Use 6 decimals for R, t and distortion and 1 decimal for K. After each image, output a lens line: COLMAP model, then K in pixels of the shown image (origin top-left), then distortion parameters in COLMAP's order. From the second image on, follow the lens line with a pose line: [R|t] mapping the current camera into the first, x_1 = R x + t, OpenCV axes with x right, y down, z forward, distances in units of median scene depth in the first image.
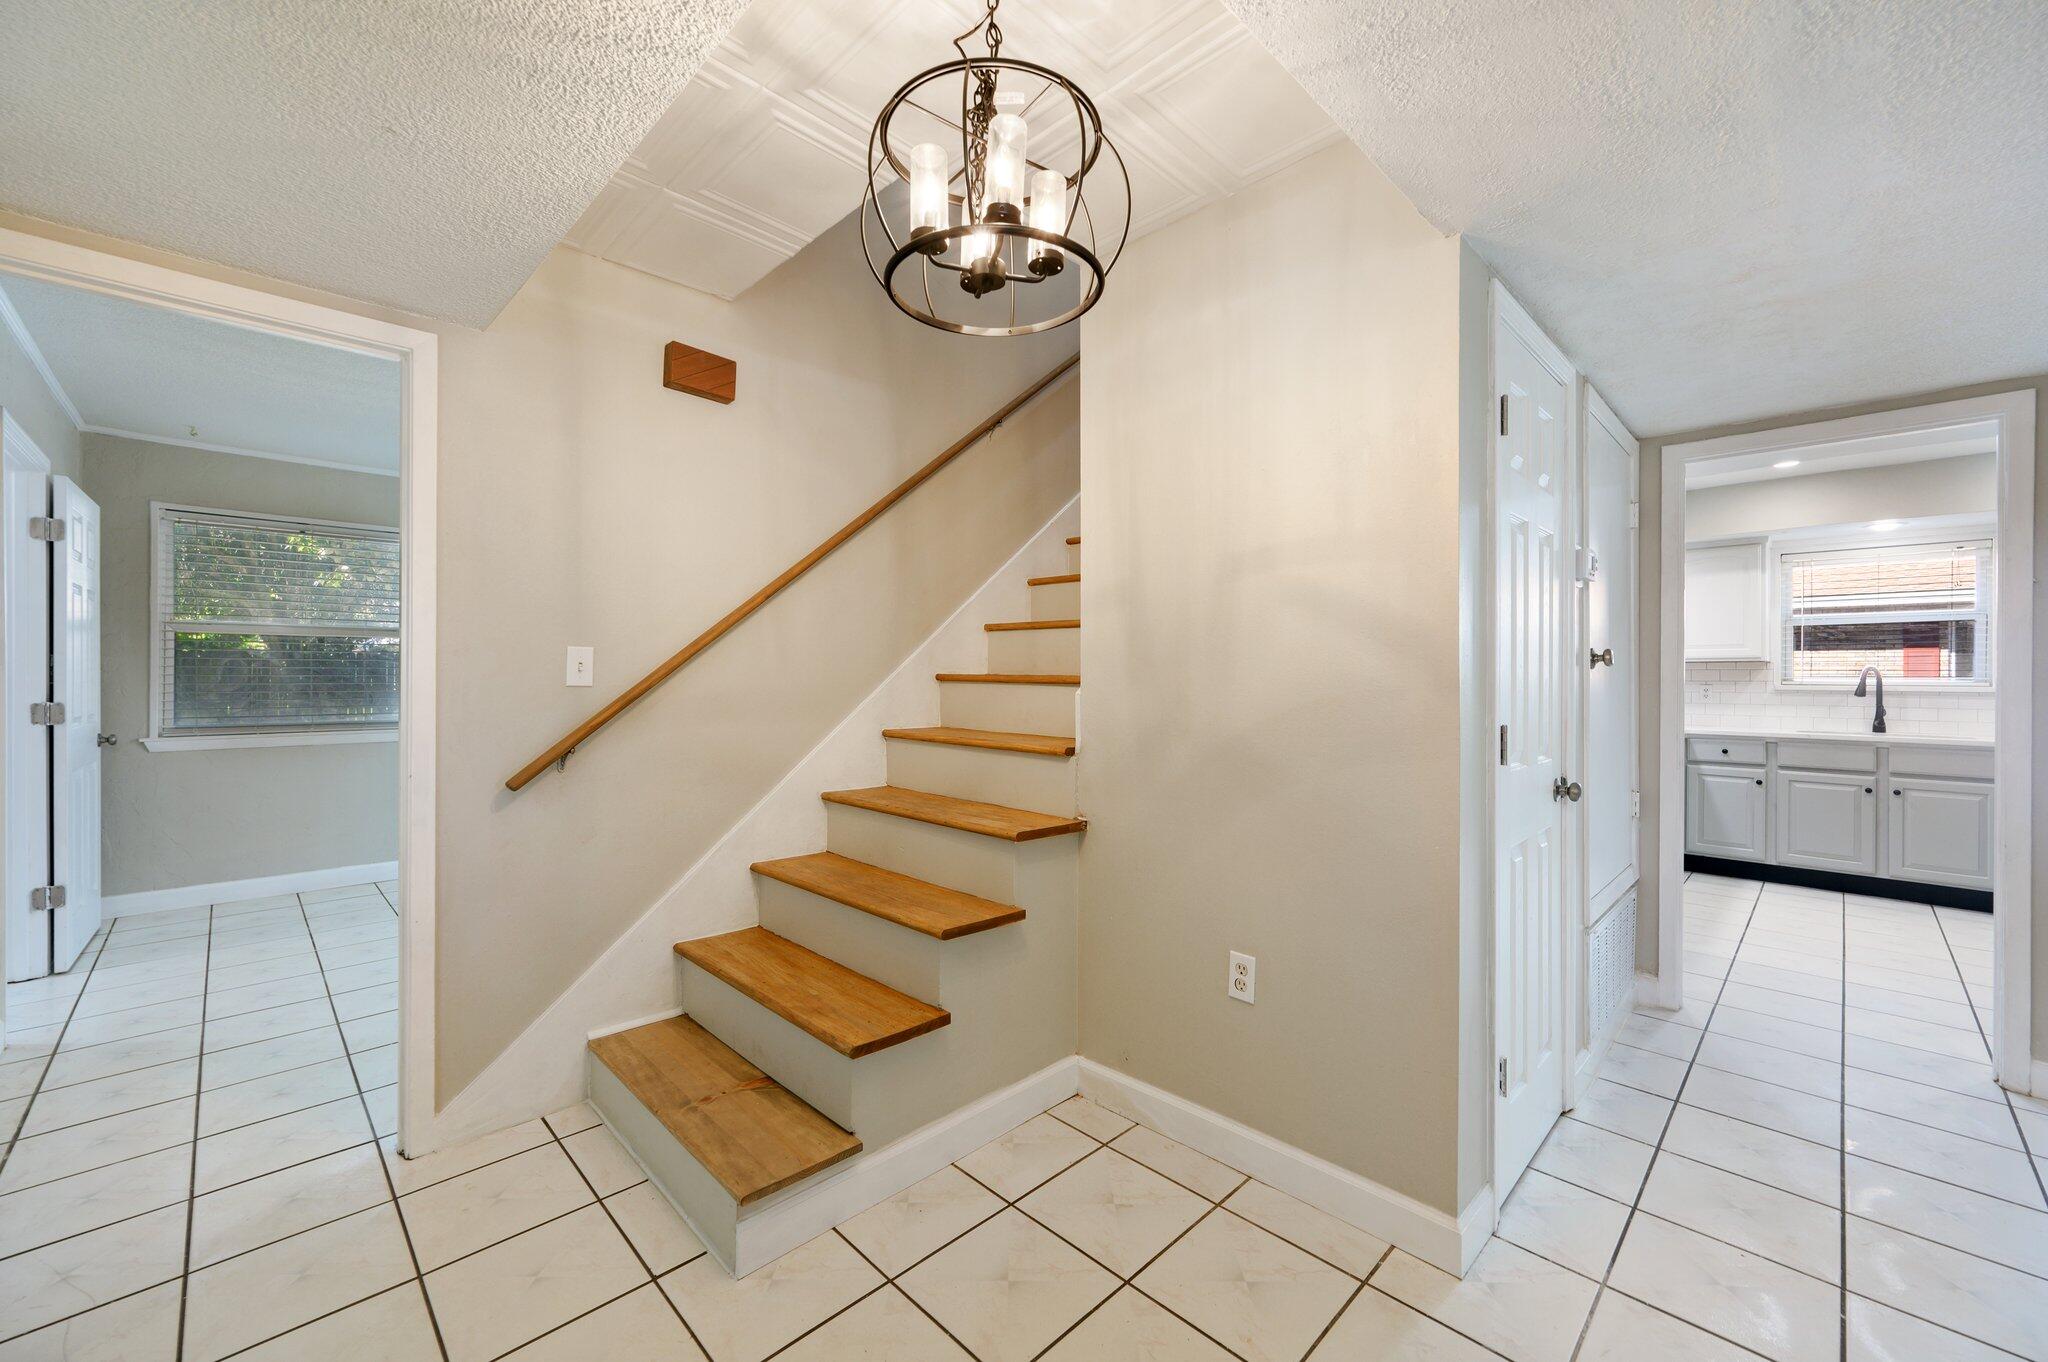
lens RADIAL K [[826.9, 0, 1013.6], [0, 826.9, 666.8], [0, 0, 1]] dist [0.005381, 0.000204]
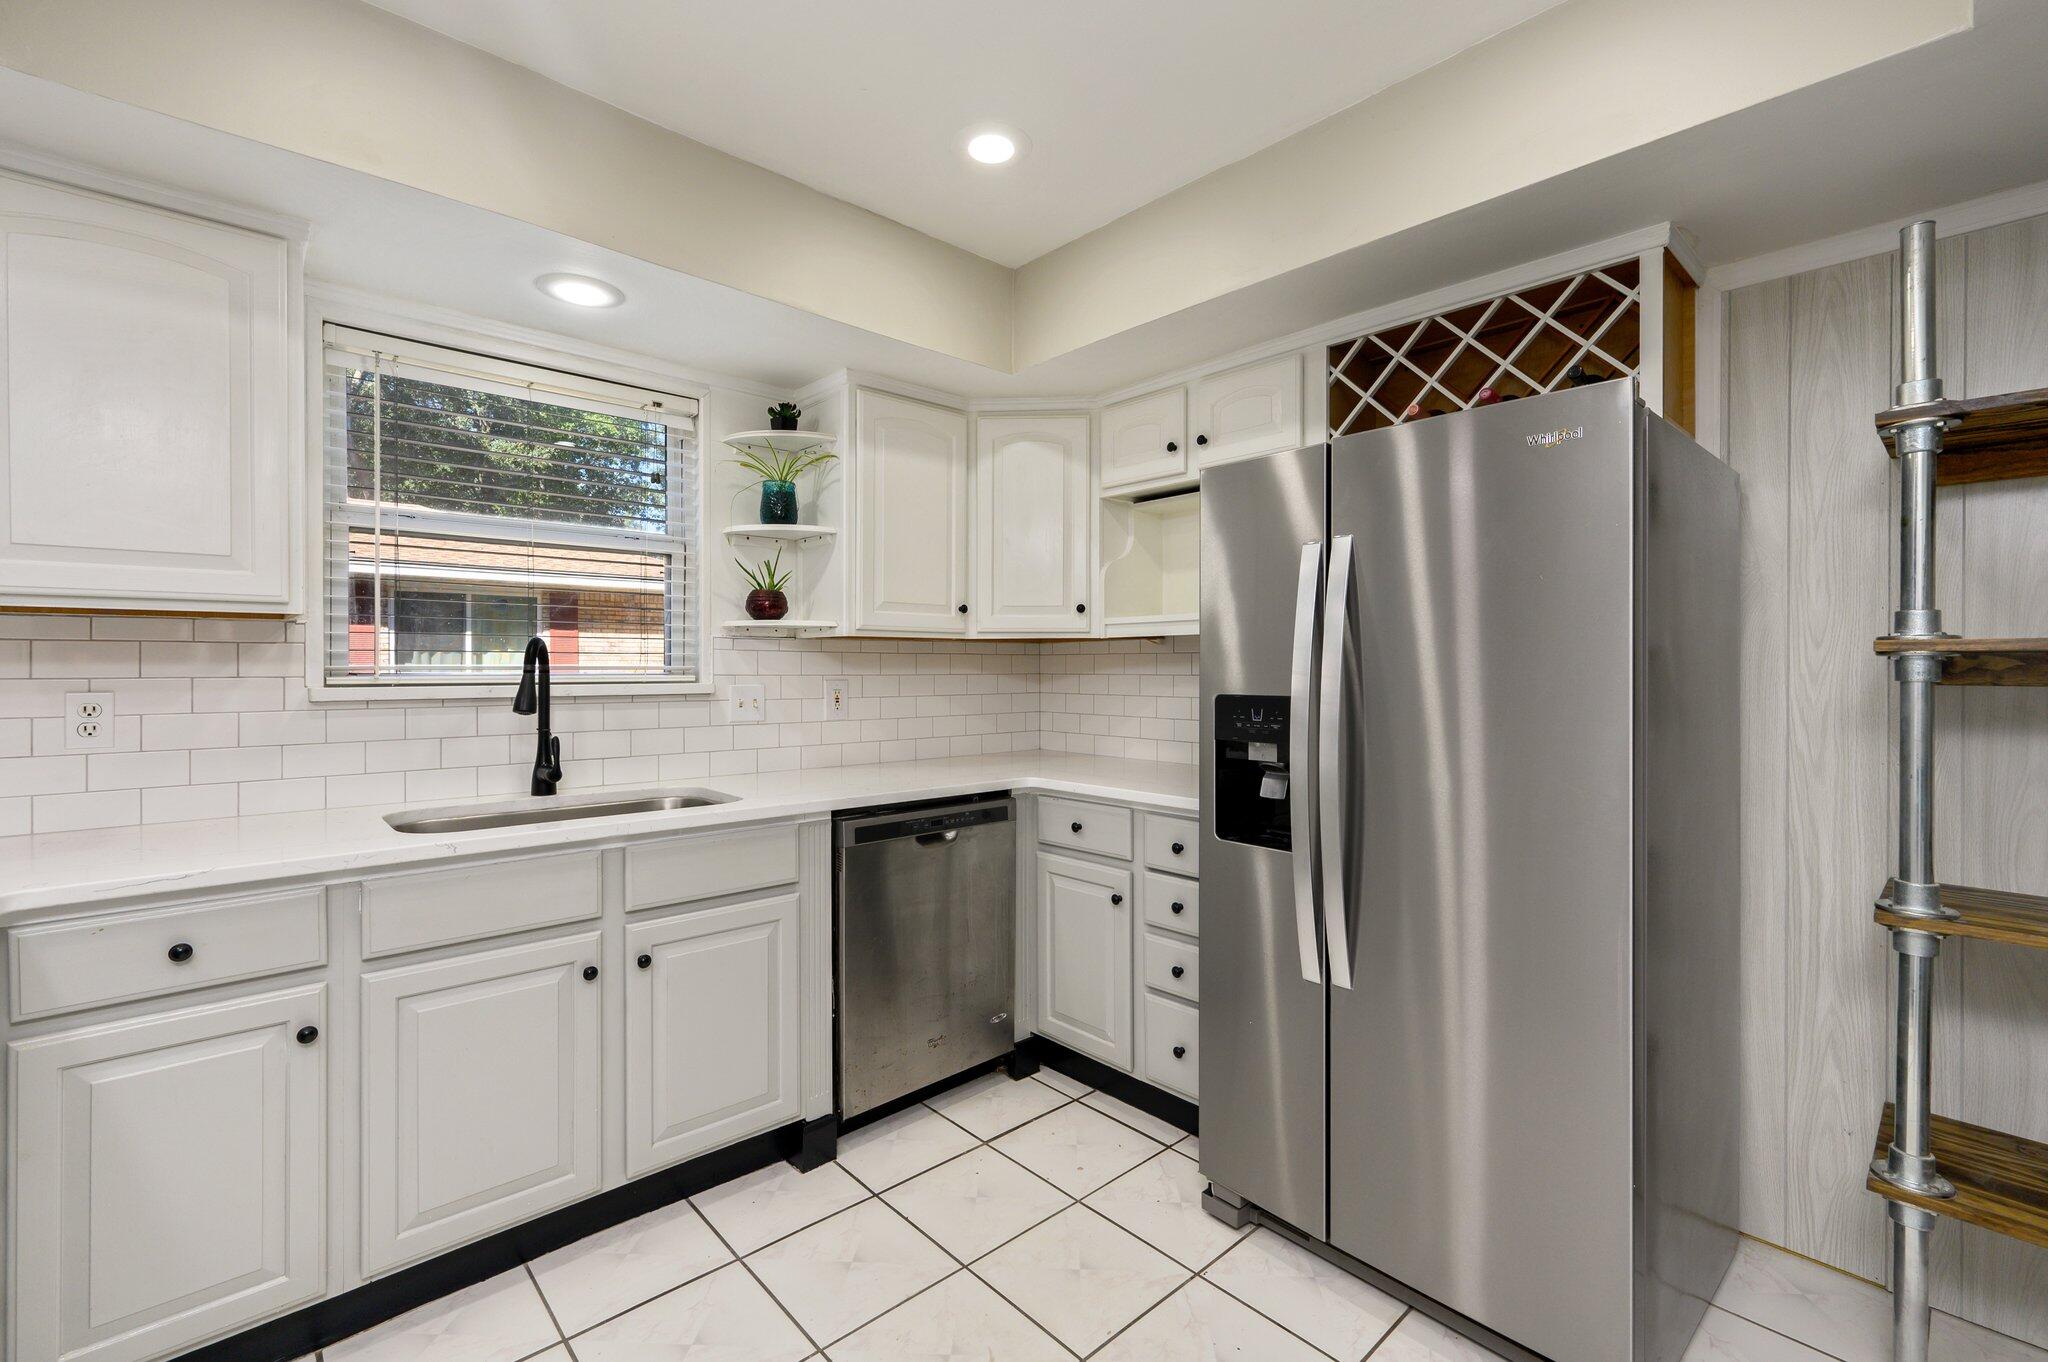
lens RADIAL K [[840.2, 0, 1001.0], [0, 840.2, 672.7], [0, 0, 1]] dist [-0.001977, 0.000325]
pose [[0.040801, -0.009831, 0.999119, 0.625229], [-0.009817, 0.999899, 0.010239, 0.010576], [-0.999119, -0.010226, 0.040700, 0.755489]]
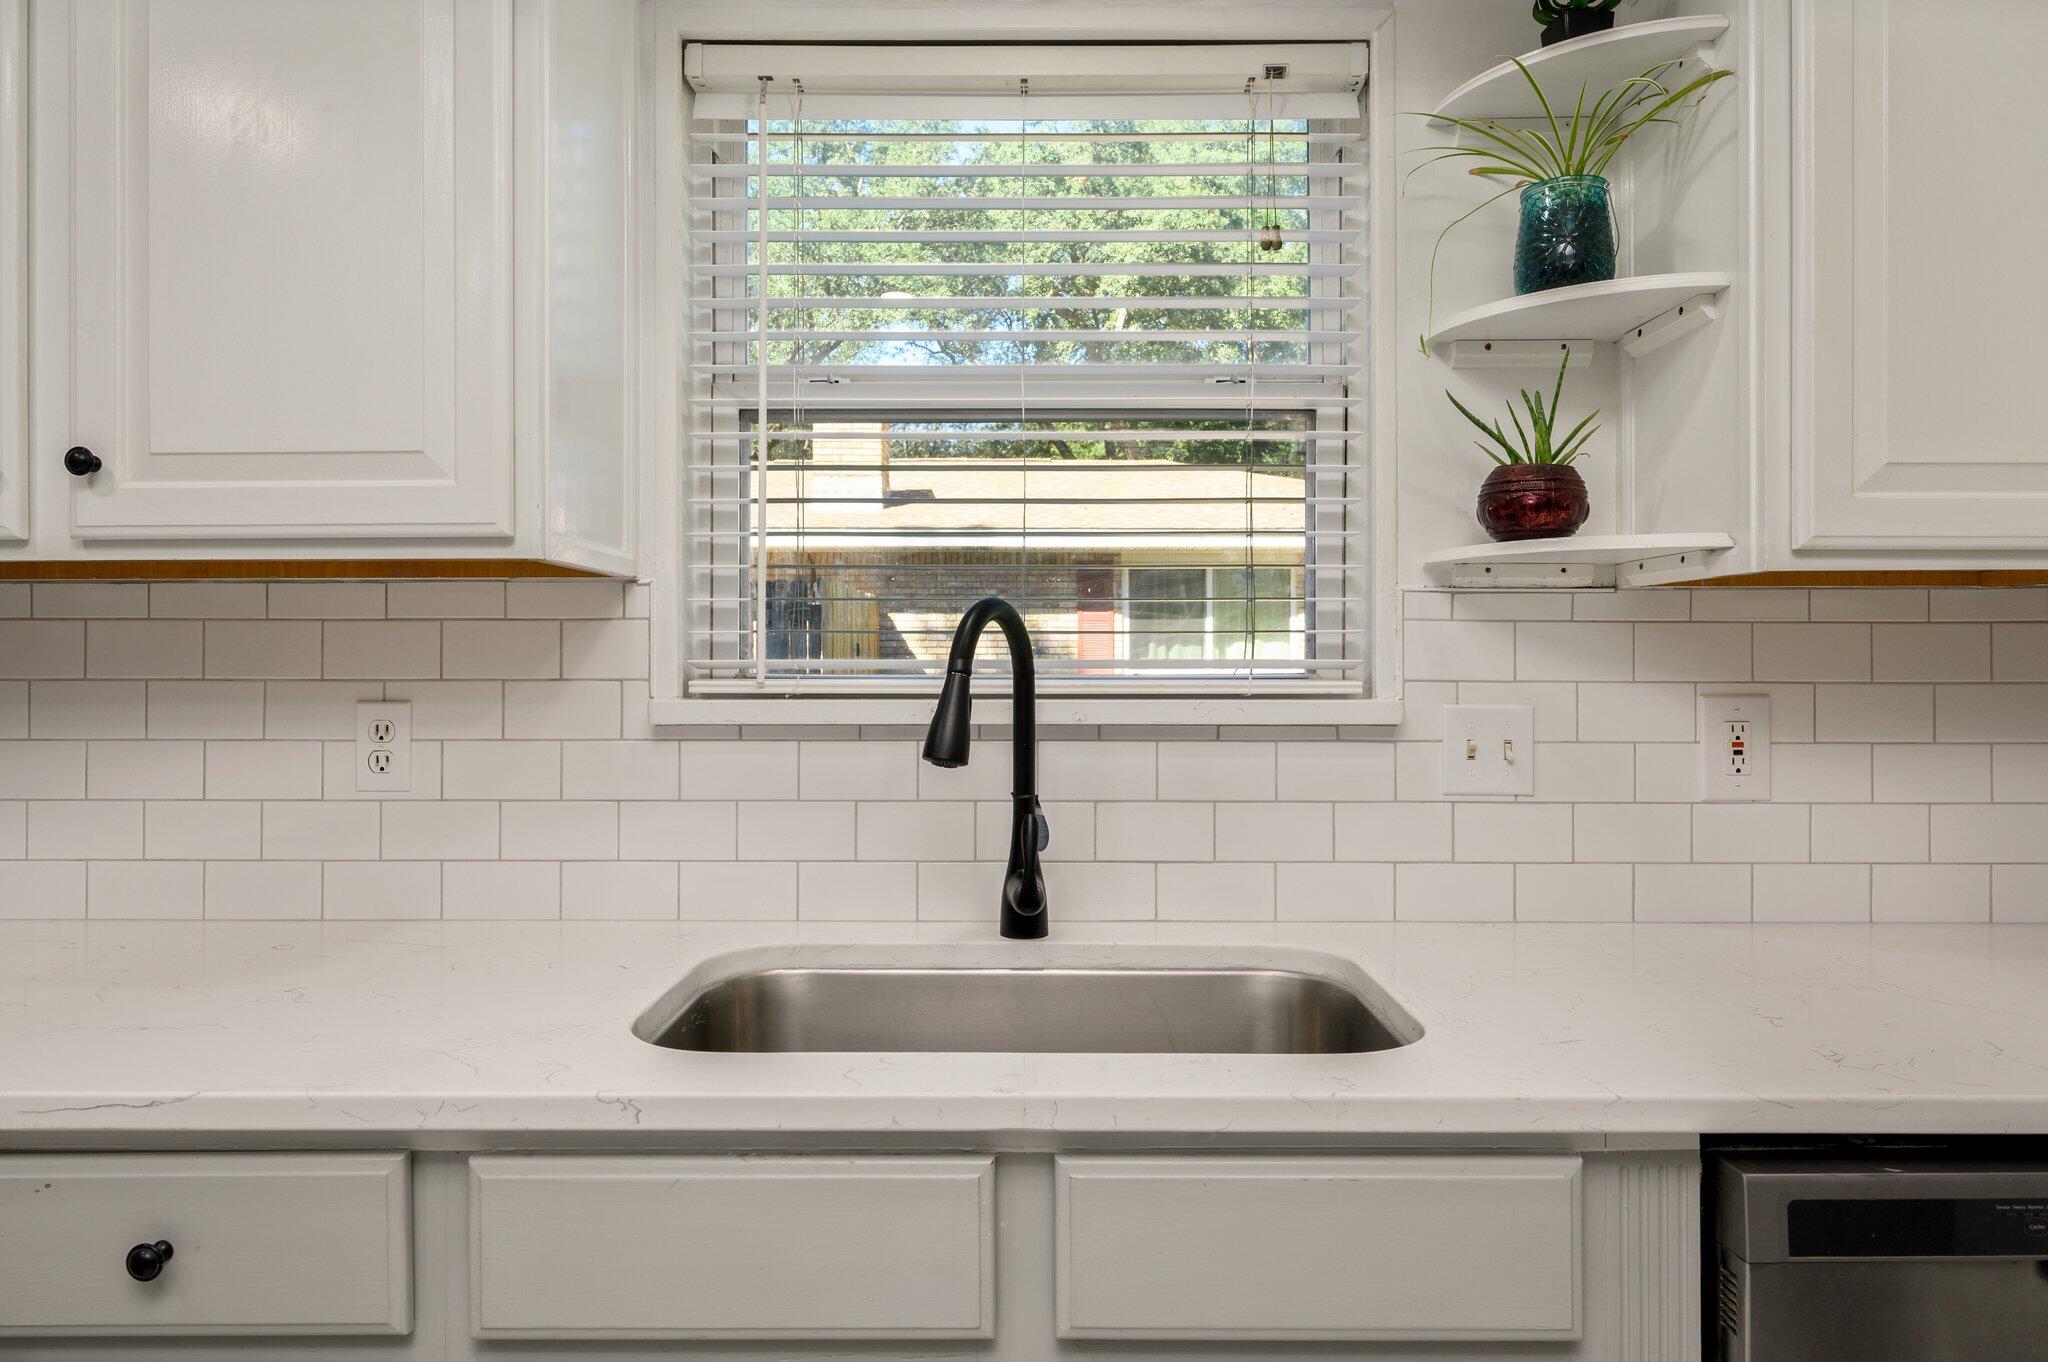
lens RADIAL K [[1220.0, 0, 1047.2], [0, 1220.0, 654.5], [0, 0, 1]] dist [-0.002975, -0.001293]
pose [[0.692916, 0.000588, 0.721018, 0.840234], [-0.003343, 0.999992, 0.002398, 0.011927], [-0.721010, -0.004072, 0.692913, 0.800326]]
